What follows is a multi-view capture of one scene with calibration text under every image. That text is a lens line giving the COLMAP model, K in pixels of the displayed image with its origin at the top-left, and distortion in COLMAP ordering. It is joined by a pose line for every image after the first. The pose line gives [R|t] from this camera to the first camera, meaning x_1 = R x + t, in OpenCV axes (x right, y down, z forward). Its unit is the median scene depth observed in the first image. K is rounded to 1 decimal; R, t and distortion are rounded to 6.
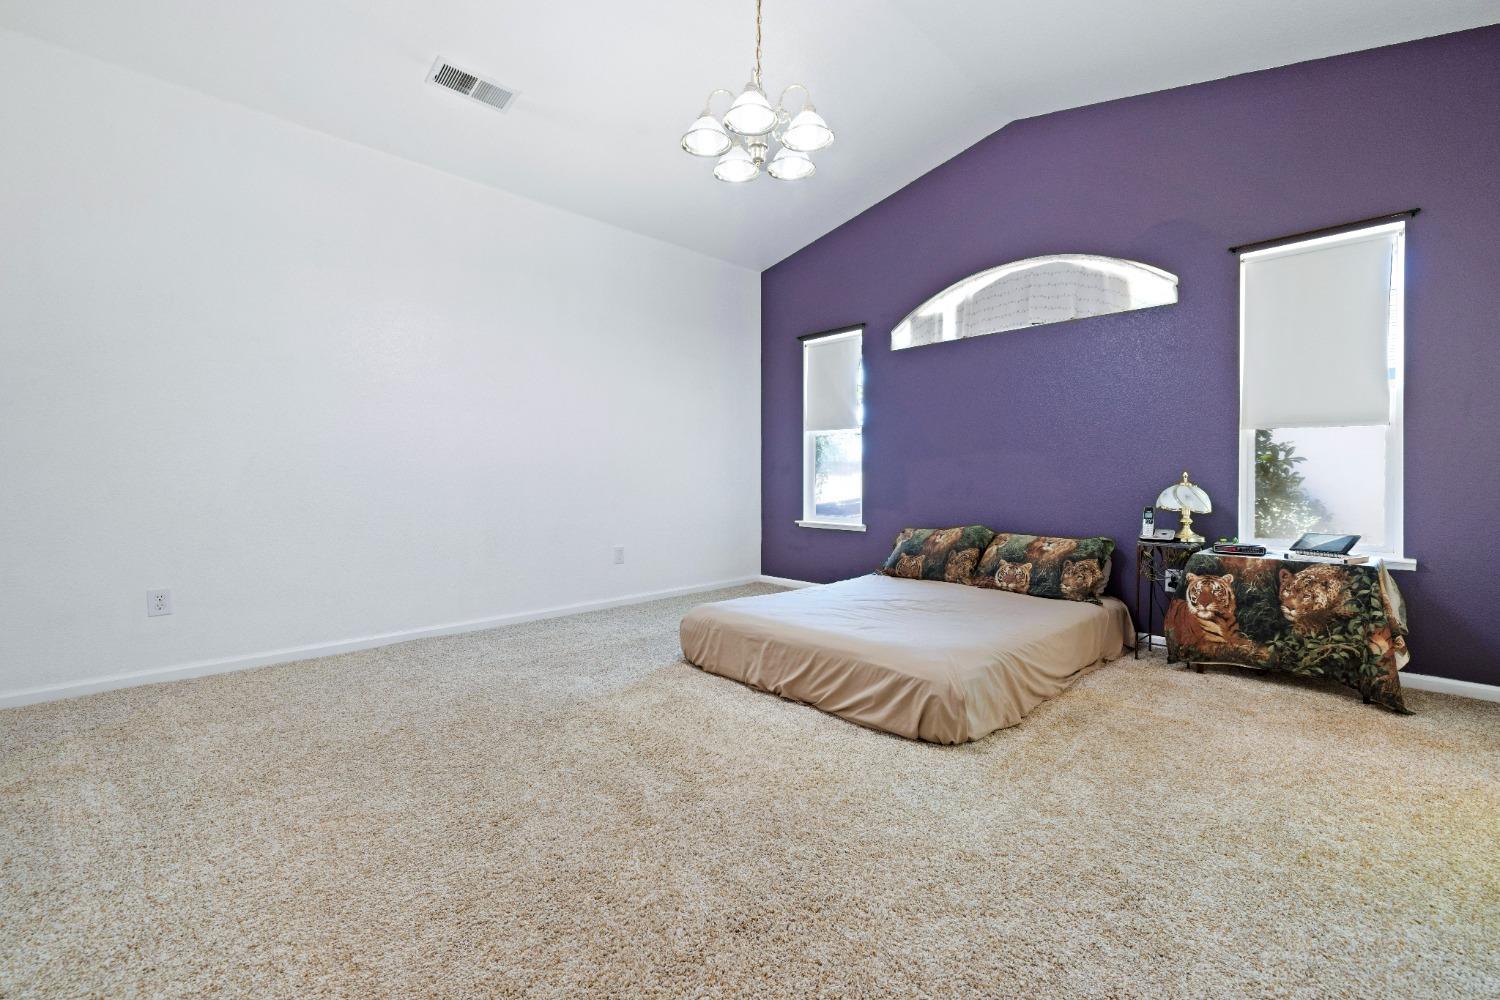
lens RADIAL K [[635.6, 0, 742.7], [0, 635.6, 486.8], [0, 0, 1]] dist [0.004897, -0.000486]
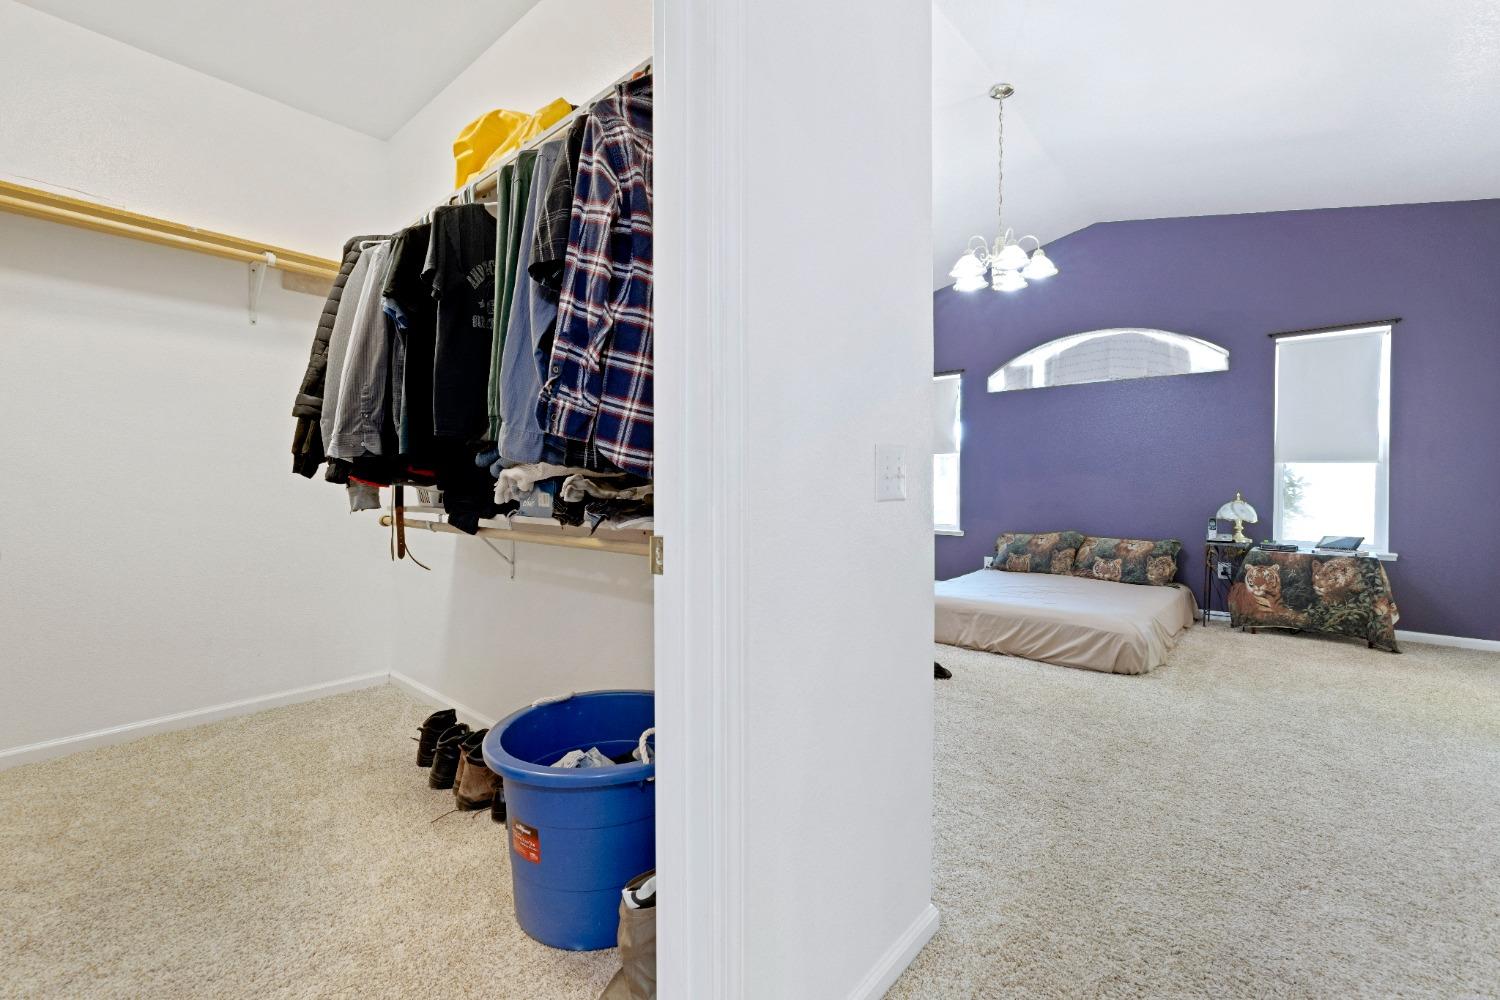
lens RADIAL K [[635.6, 0, 739.3], [0, 635.6, 495.5], [0, 0, 1]] dist [0.004897, -0.000486]
pose [[0.996823, 0.000058, 0.079651, -0.533649], [-0.000529, 0.999982, 0.005894, -0.026190], [-0.079650, -0.005917, 0.996805, -0.325697]]
